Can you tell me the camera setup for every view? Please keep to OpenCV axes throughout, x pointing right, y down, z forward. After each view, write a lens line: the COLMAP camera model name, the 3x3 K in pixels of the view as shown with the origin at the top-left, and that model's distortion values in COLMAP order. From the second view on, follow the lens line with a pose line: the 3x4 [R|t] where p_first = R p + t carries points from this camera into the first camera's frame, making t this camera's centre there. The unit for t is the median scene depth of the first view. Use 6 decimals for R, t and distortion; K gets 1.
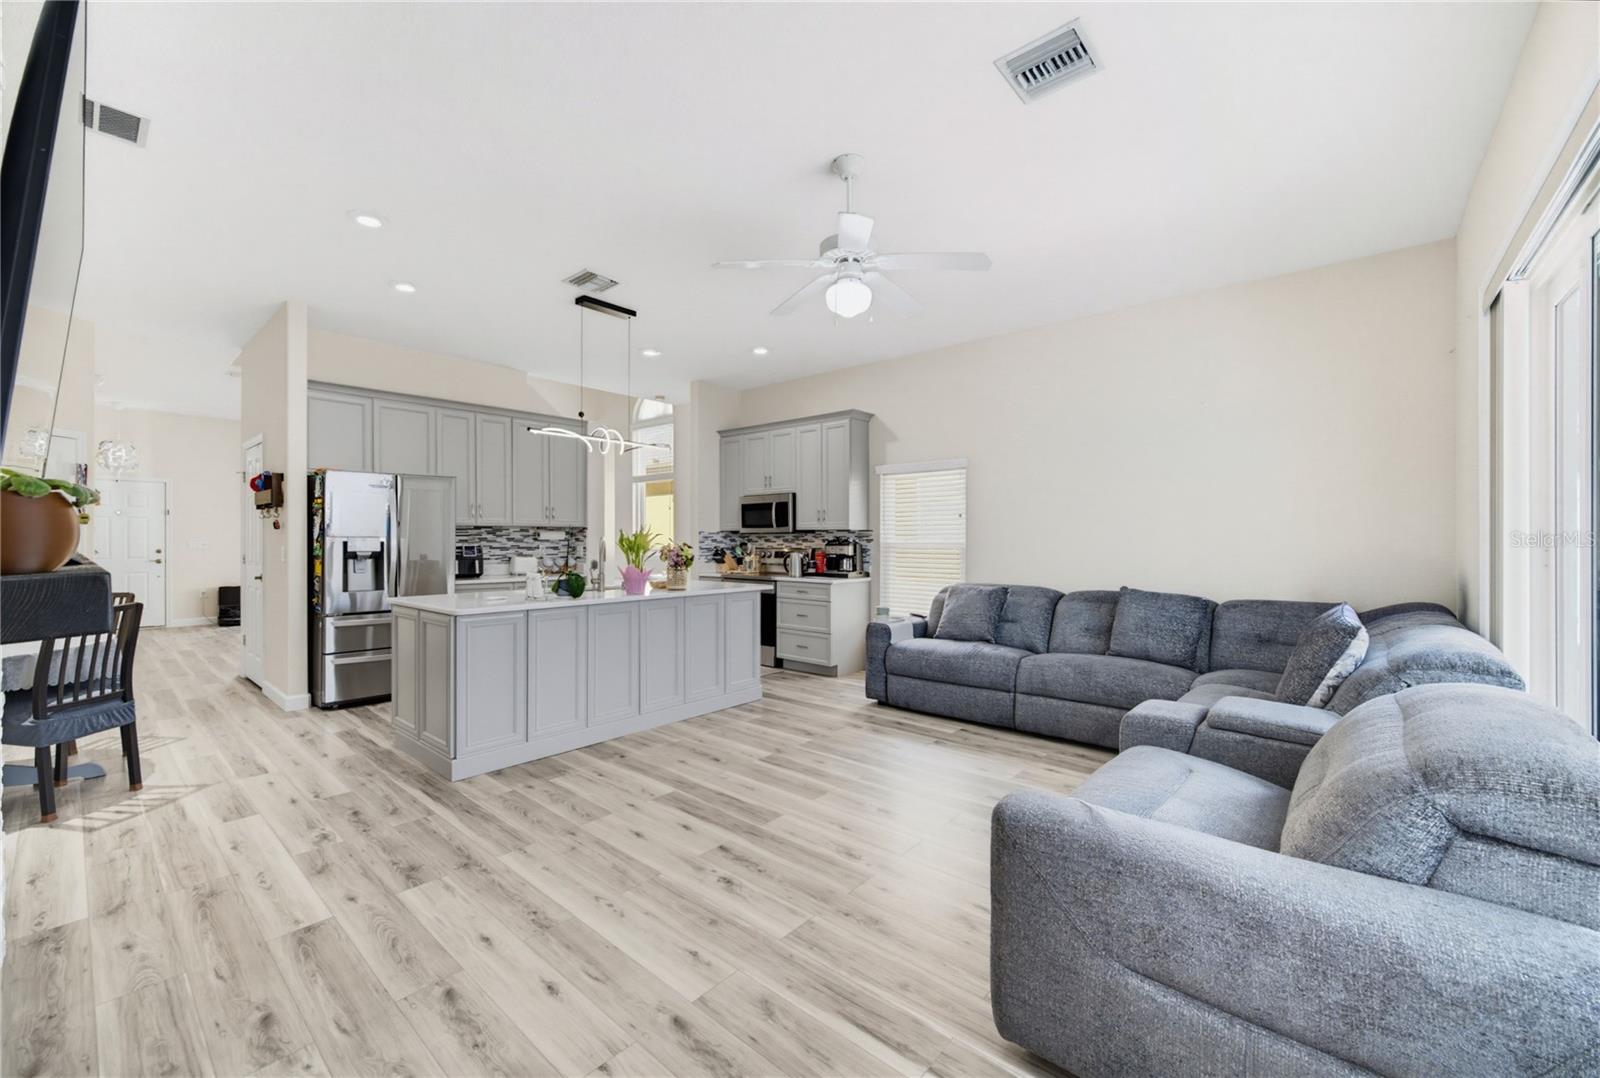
lens RADIAL K [[639.3, 0, 804.4], [0, 639.3, 540.7], [0, 0, 1]] dist [0.003733, -0.000057]
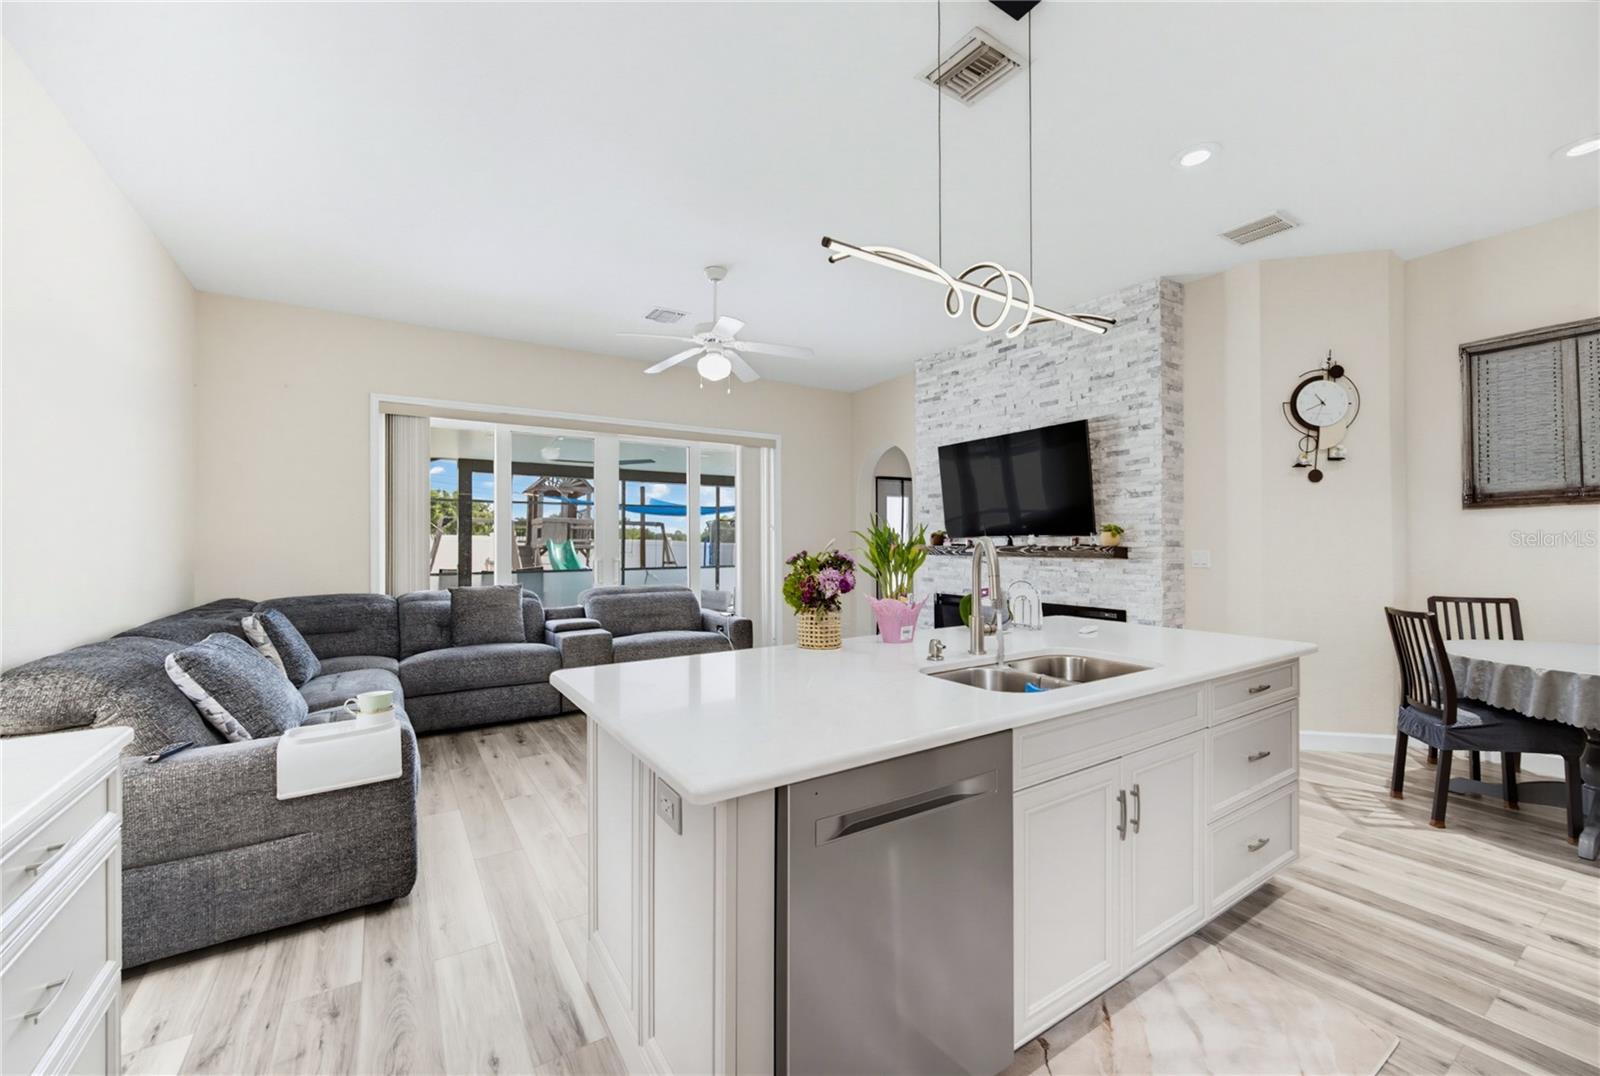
lens RADIAL K [[639.3, 0, 804.4], [0, 639.3, 539.7], [0, 0, 1]] dist [0.003733, -0.000057]
pose [[-0.961663, 0.002525, 0.274222, -0.227617], [0.002608, 0.999997, -0.000062, -0.003285], [-0.274221, 0.000655, -0.961666, 1.047766]]
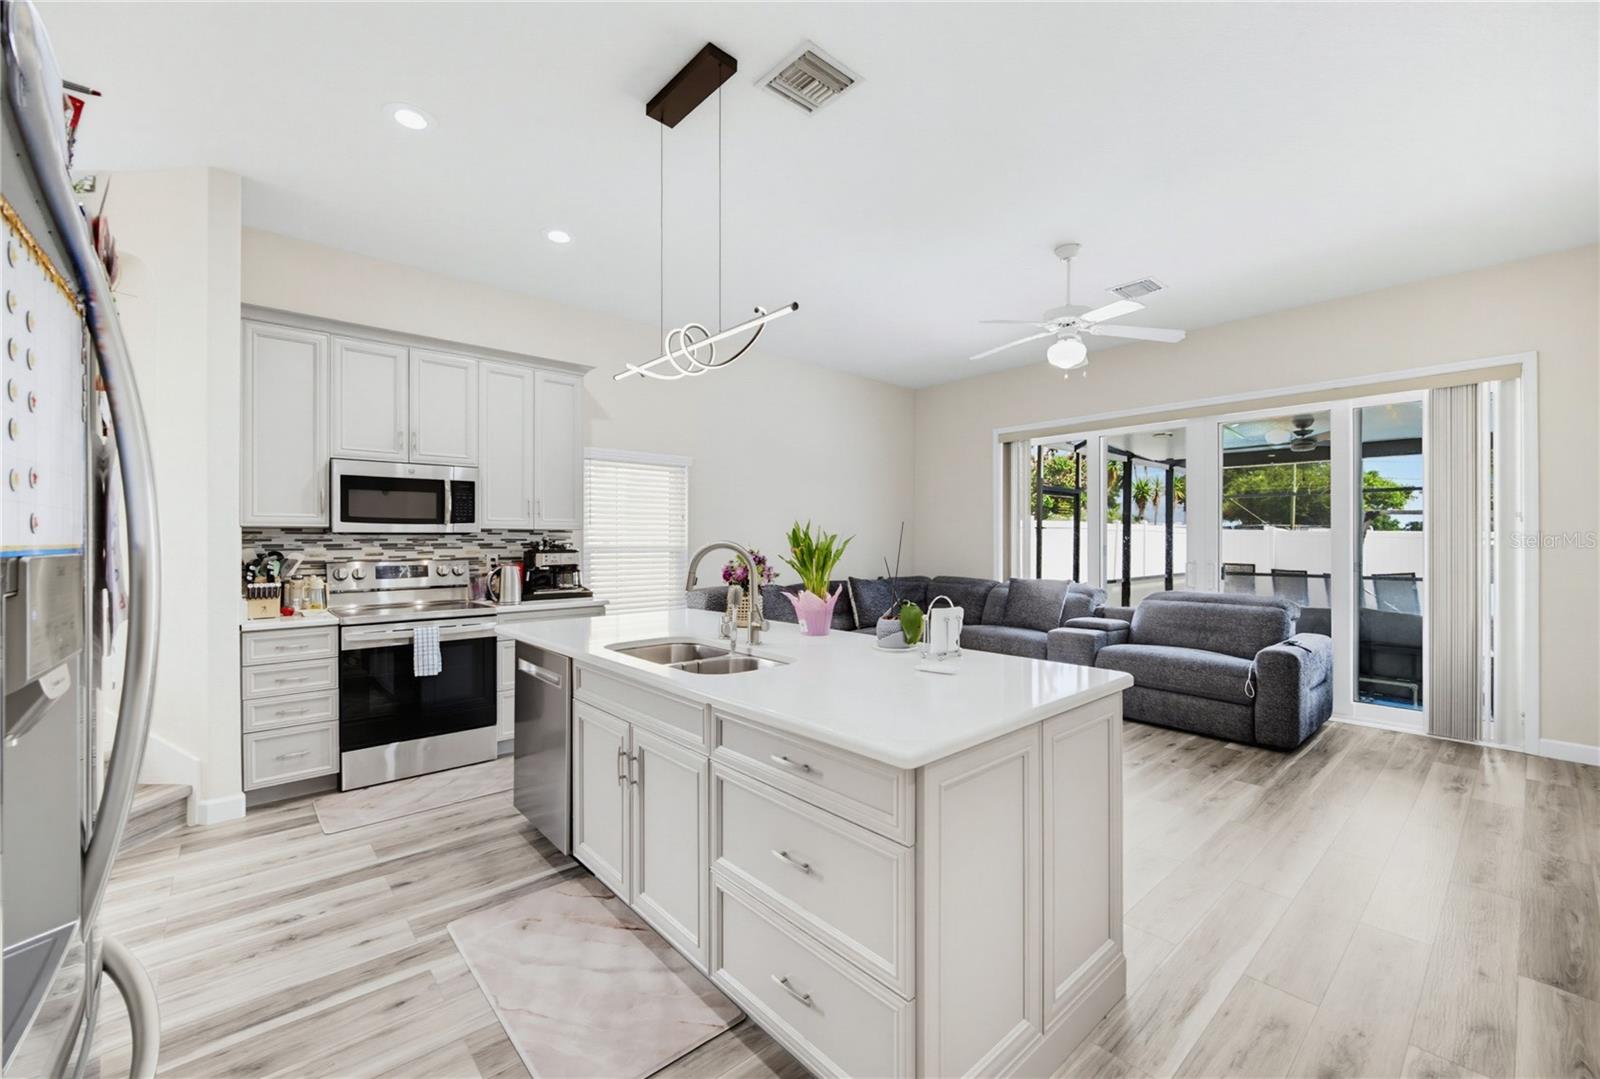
lens RADIAL K [[648.7, 0, 788.7], [0, 648.7, 537.9], [0, 0, 1]] dist [0.000591, 0.000258]
pose [[0.141228, 0.003437, 0.989971, -0.593975], [0.004057, 0.999984, -0.004051, -0.004387], [-0.989969, 0.004589, 0.141212, 0.629144]]
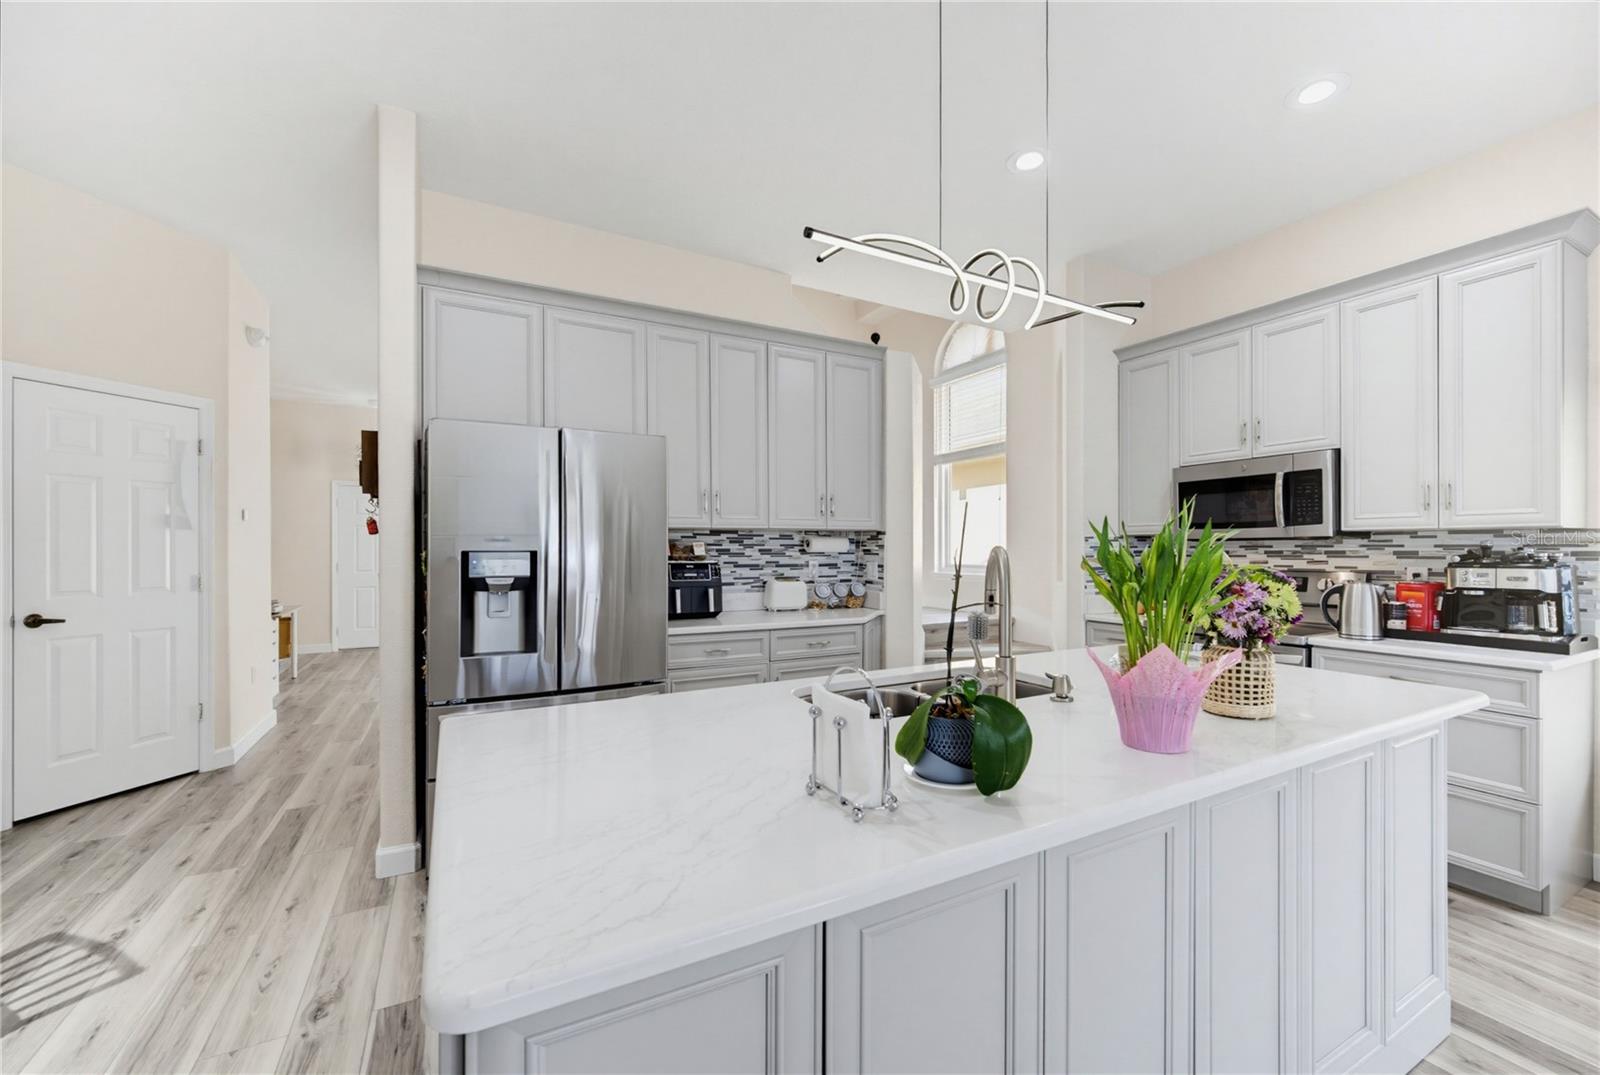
lens RADIAL K [[646.9, 0, 819.0], [0, 646.9, 547.0], [0, 0, 1]] dist [-0.000337, 0.000254]
pose [[0.938471, -0.001750, -0.345354, -0.204485], [-0.000209, 0.999984, -0.005635, -0.002964], [0.345358, 0.005361, 0.938456, 0.452112]]
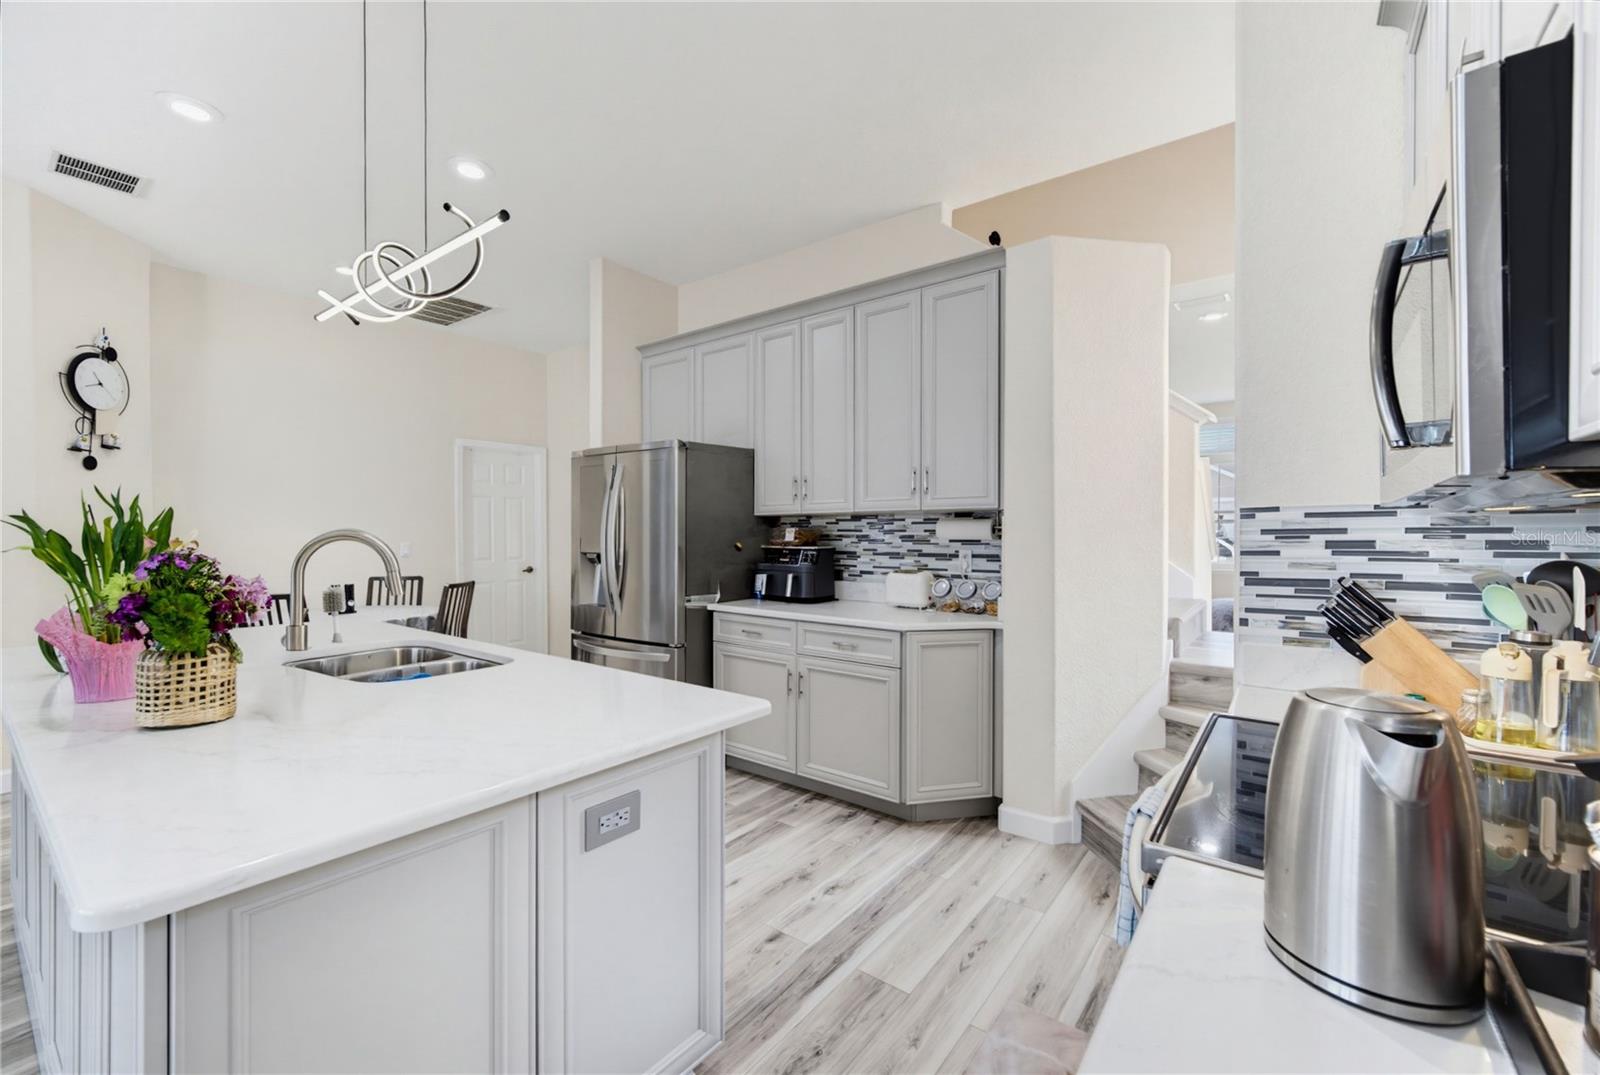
lens RADIAL K [[655.8, 0, 800.0], [0, 655.8, 537.5], [0, 0, 1]] dist [0.000111, 0.000271]
pose [[0.056787, 0.001357, -0.998385, 0.074671], [-0.005435, 0.999985, 0.001050, -0.002648], [0.998372, 0.005366, 0.056793, 0.899978]]
